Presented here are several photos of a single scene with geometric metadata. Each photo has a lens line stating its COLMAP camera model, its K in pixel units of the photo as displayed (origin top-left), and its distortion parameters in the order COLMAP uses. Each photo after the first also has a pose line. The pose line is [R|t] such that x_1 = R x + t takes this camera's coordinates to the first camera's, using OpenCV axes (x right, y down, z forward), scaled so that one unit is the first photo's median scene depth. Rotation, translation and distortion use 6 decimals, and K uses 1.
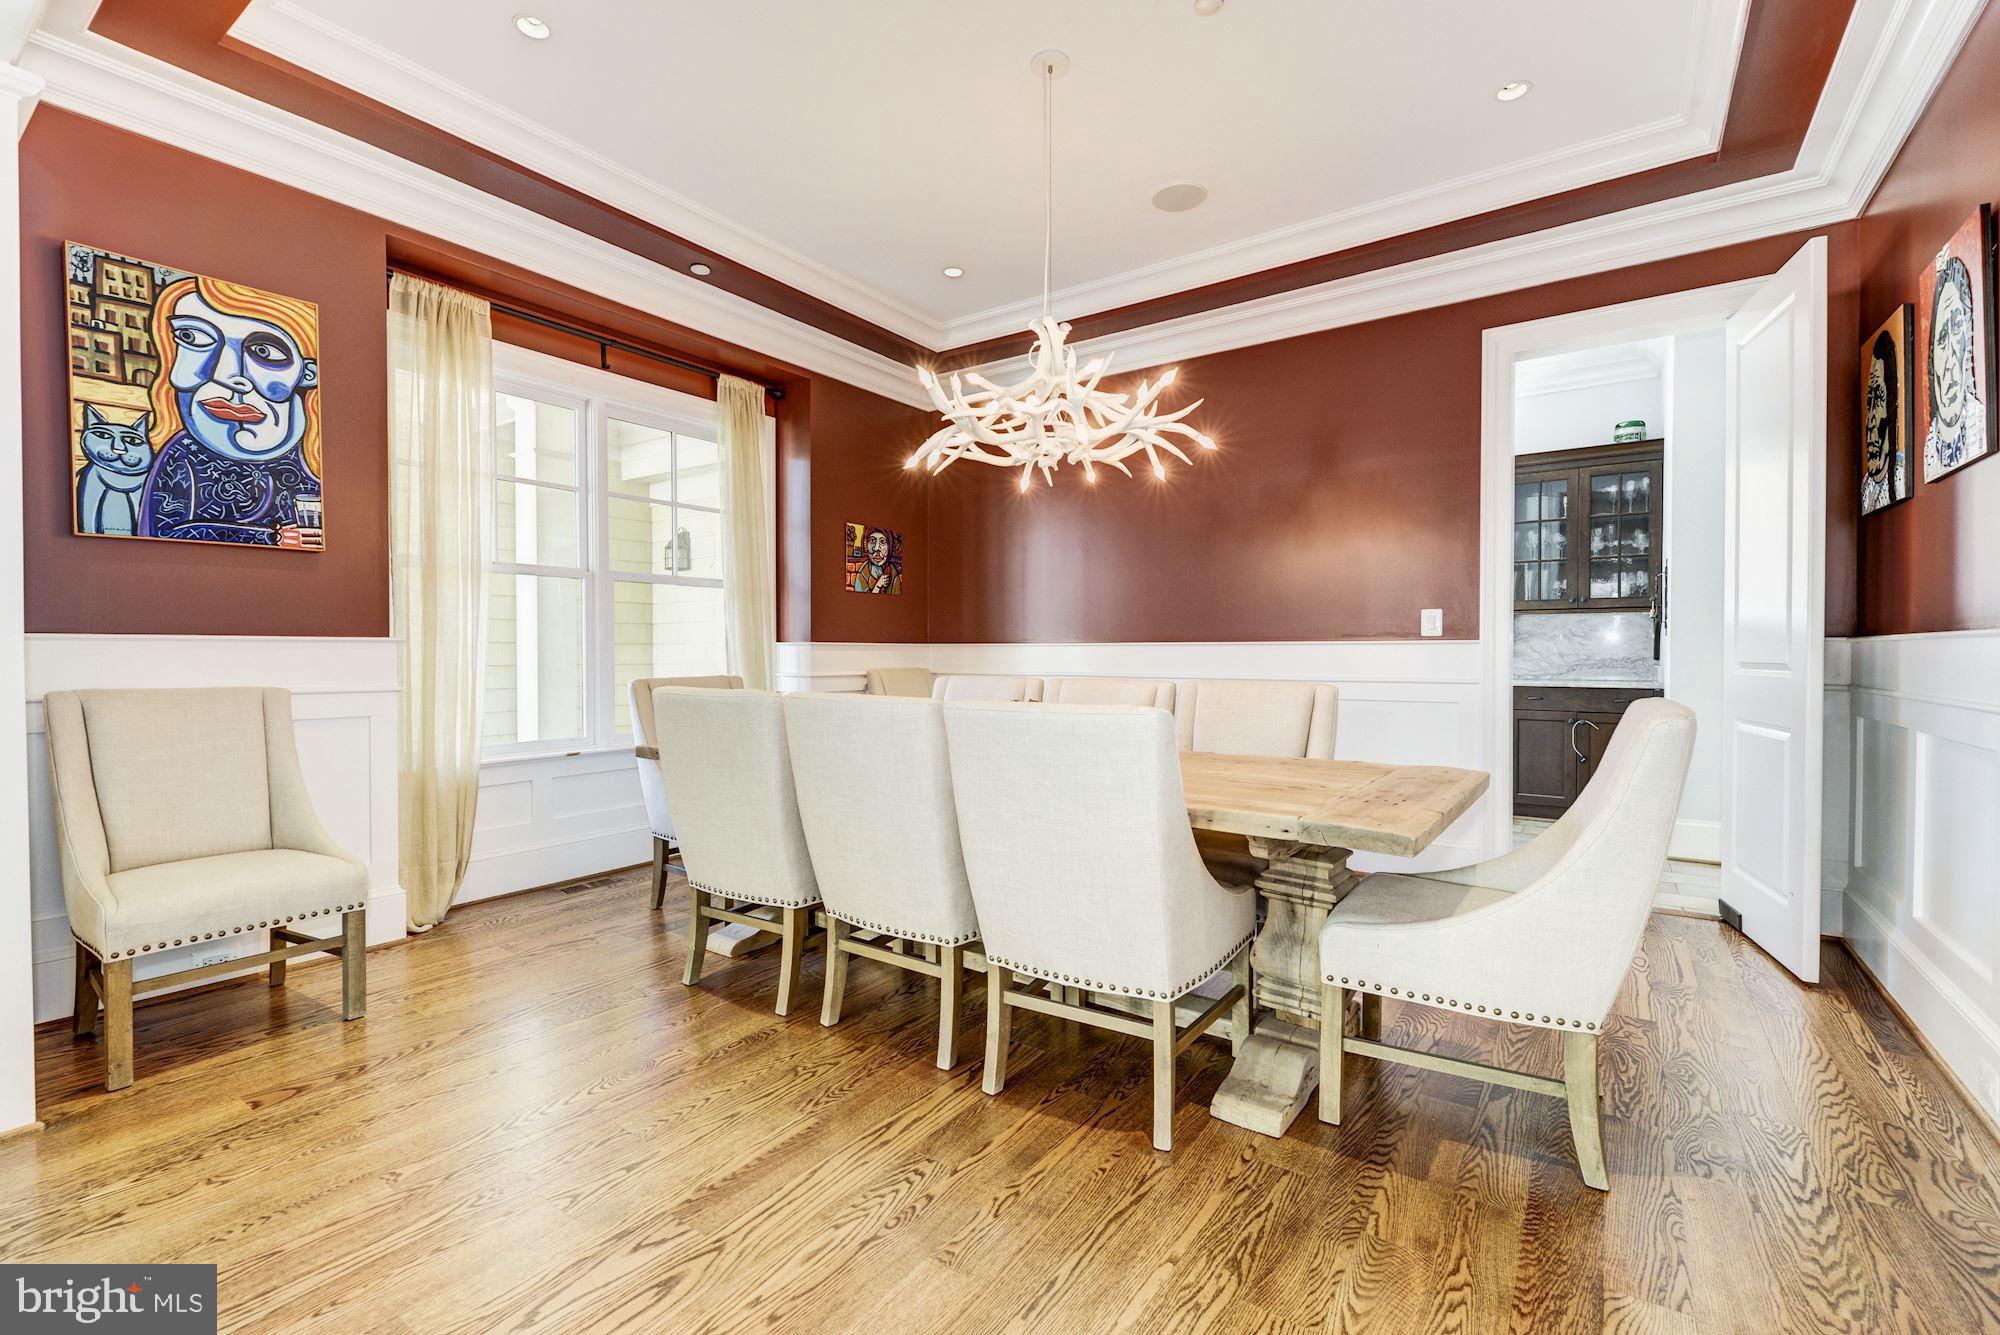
lens RADIAL K [[865.2, 0, 1003.0], [0, 865.2, 660.9], [0, 0, 1]] dist [0.004687, -0.001291]
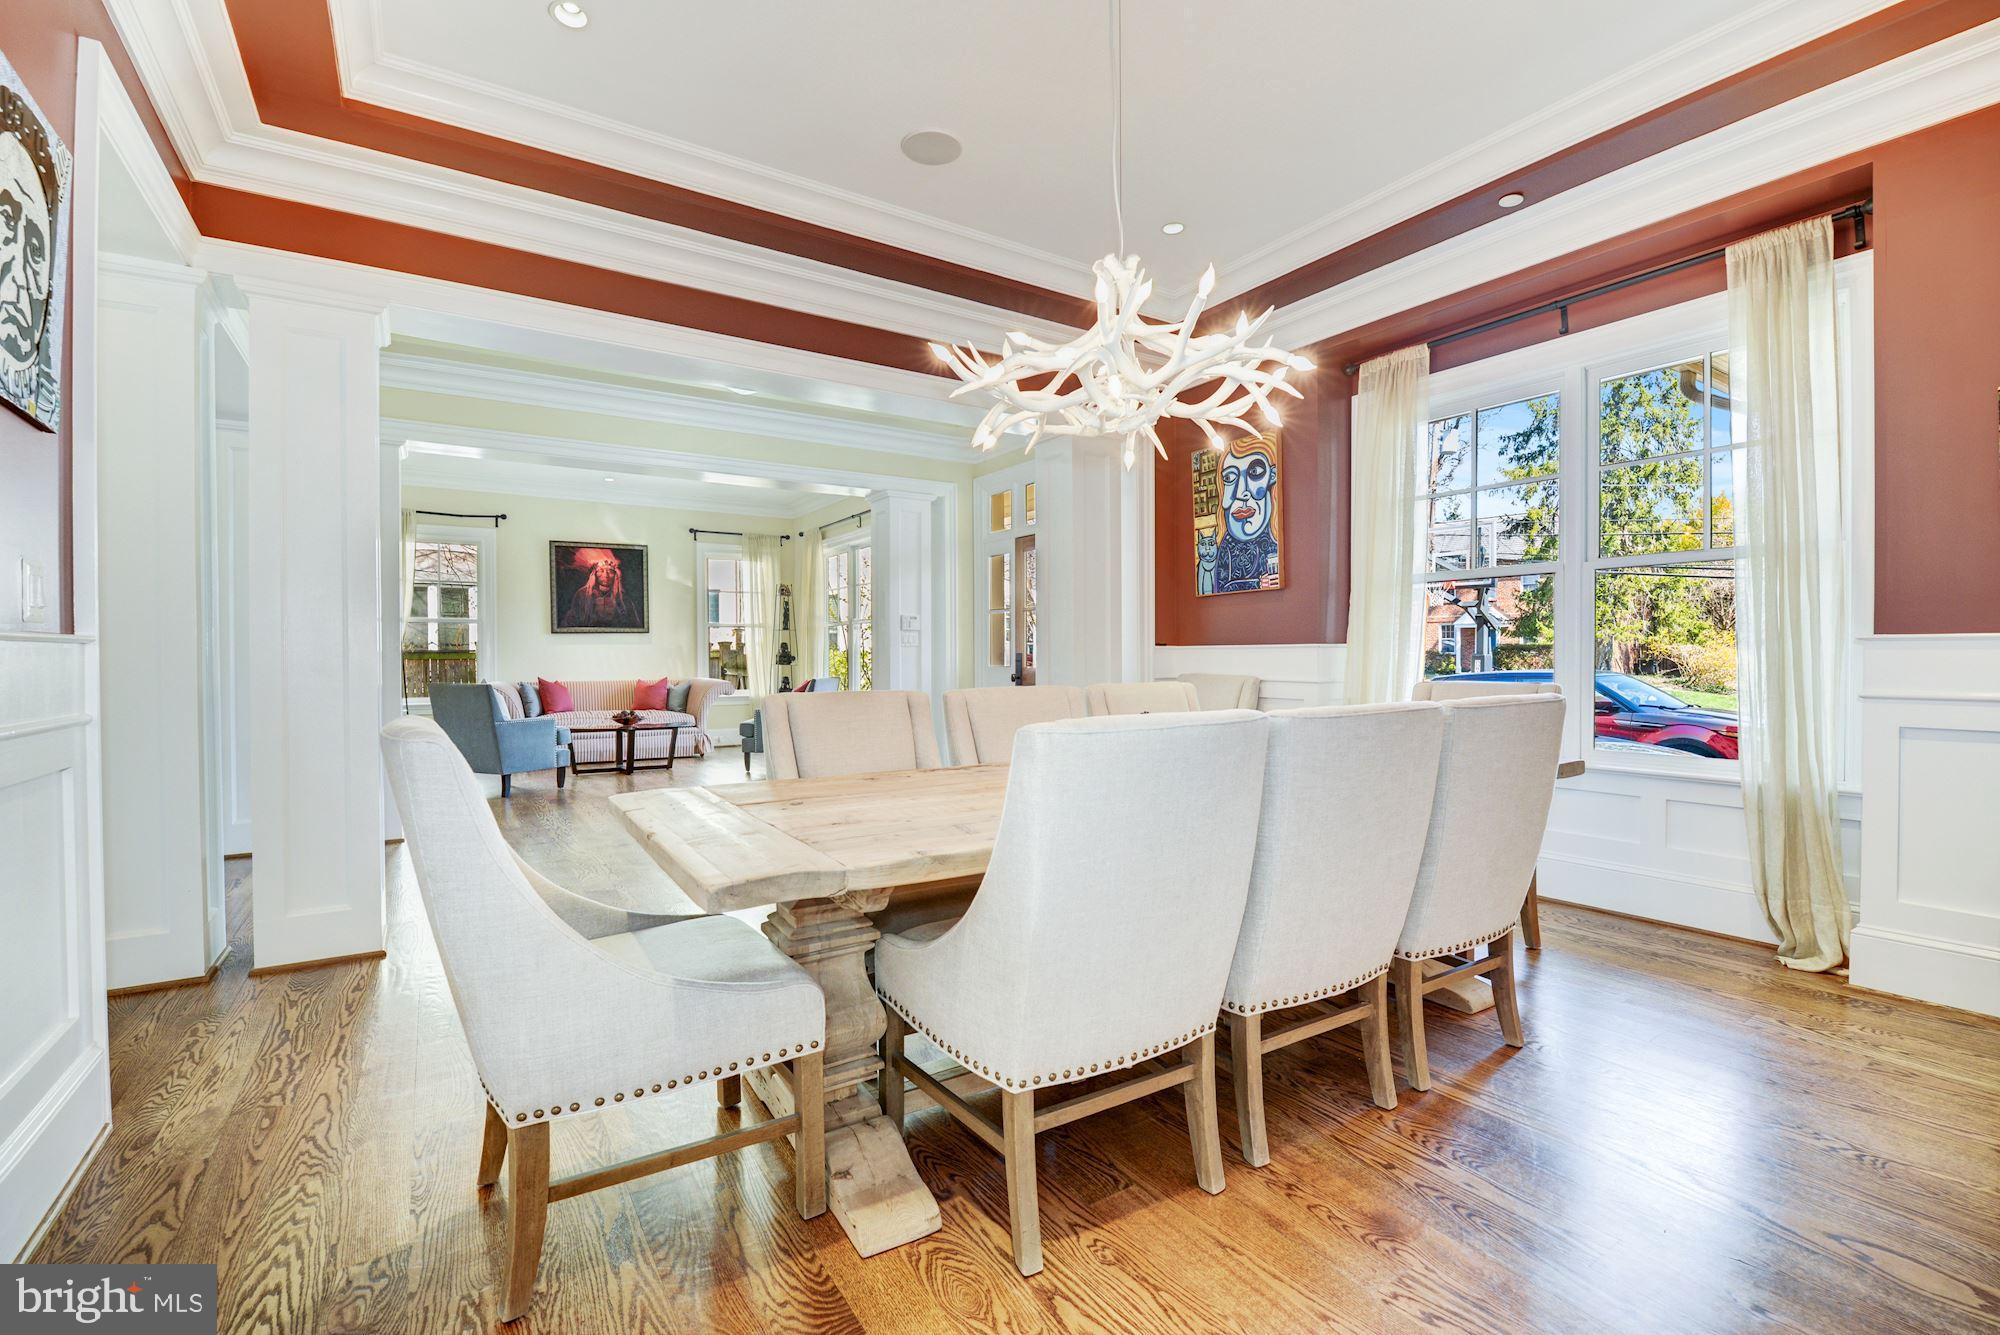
lens RADIAL K [[865.2, 0, 1007.3], [0, 865.2, 660.2], [0, 0, 1]] dist [0.004687, -0.001291]
pose [[-0.360216, 0.006915, -0.932843, 0.872423], [-0.003479, 0.999956, 0.008755, -0.012838], [0.932862, 0.006399, -0.360176, 1.192907]]
